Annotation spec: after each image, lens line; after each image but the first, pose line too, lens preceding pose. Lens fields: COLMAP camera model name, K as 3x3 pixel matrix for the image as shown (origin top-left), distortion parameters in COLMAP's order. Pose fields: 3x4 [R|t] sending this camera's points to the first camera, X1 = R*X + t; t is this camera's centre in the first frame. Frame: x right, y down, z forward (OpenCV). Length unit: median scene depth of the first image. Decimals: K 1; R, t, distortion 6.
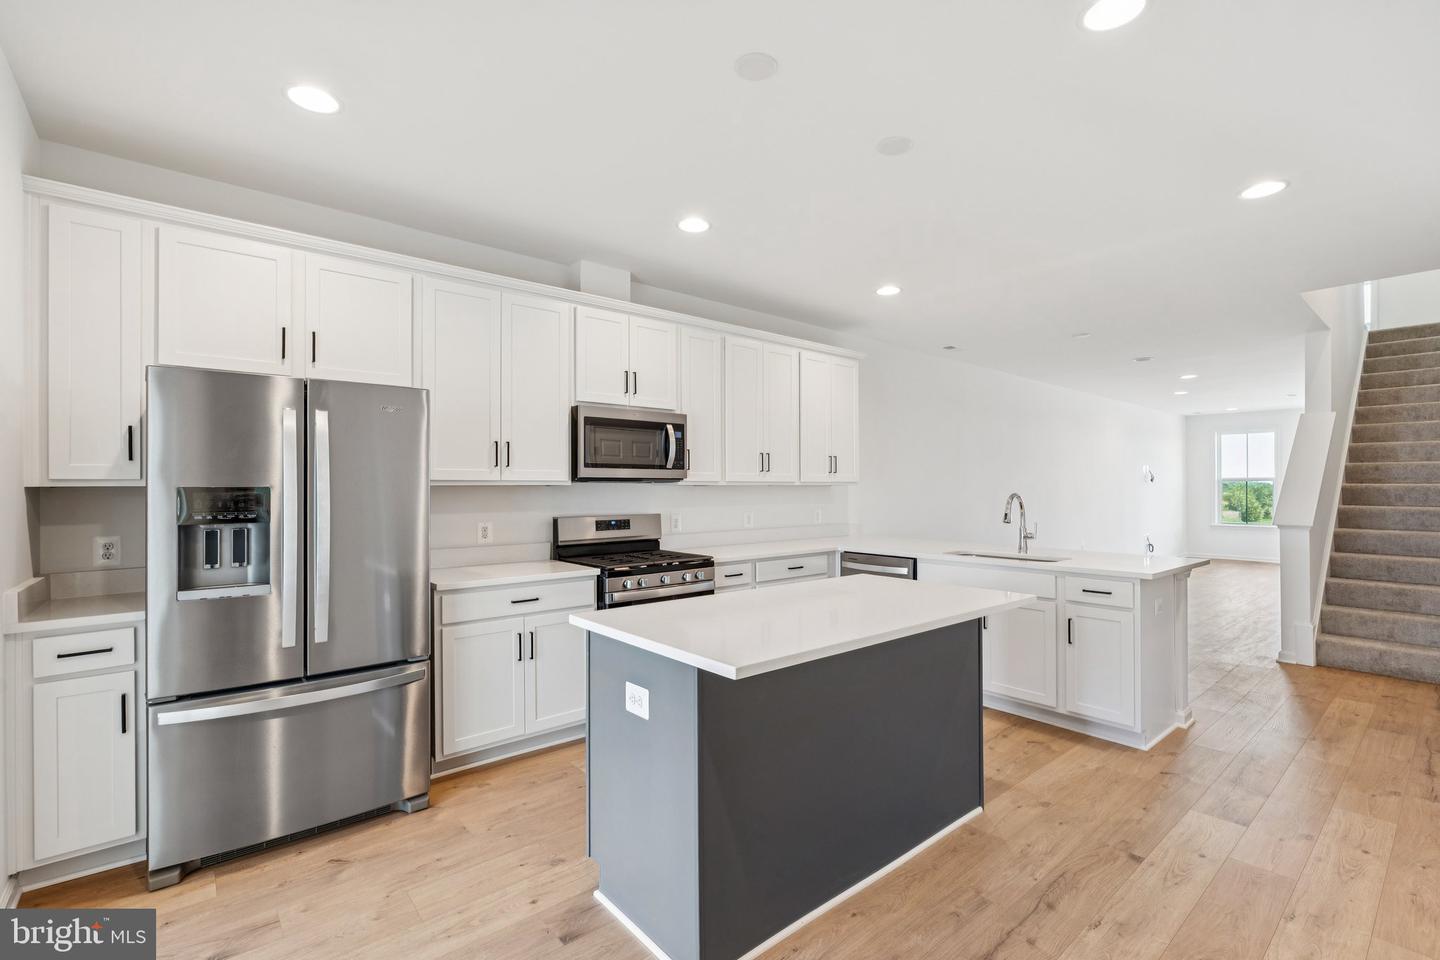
lens RADIAL K [[647.2, 0, 730.1], [0, 647.2, 482.7], [0, 0, 1]] dist [-0.004029, 0.000348]
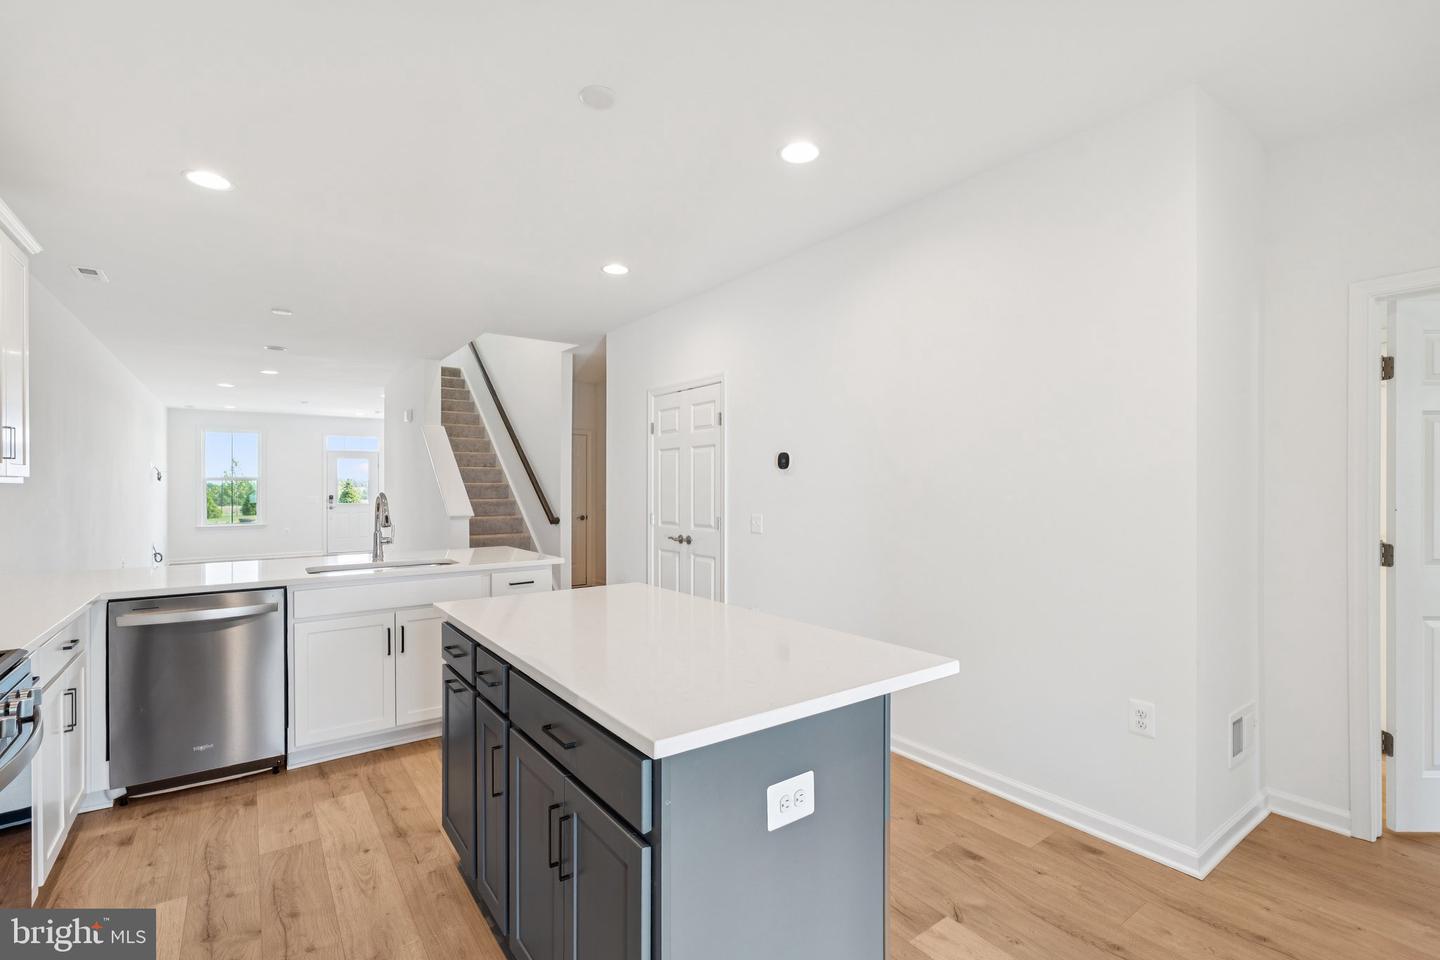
lens RADIAL K [[647.2, 0, 725.0], [0, 647.2, 481.2], [0, 0, 1]] dist [-0.004029, 0.000348]
pose [[0.090732, 0.004477, 0.995865, -0.346040], [-0.002134, 0.999988, -0.004301, 0.003339], [-0.995873, -0.001735, 0.090740, 0.425285]]
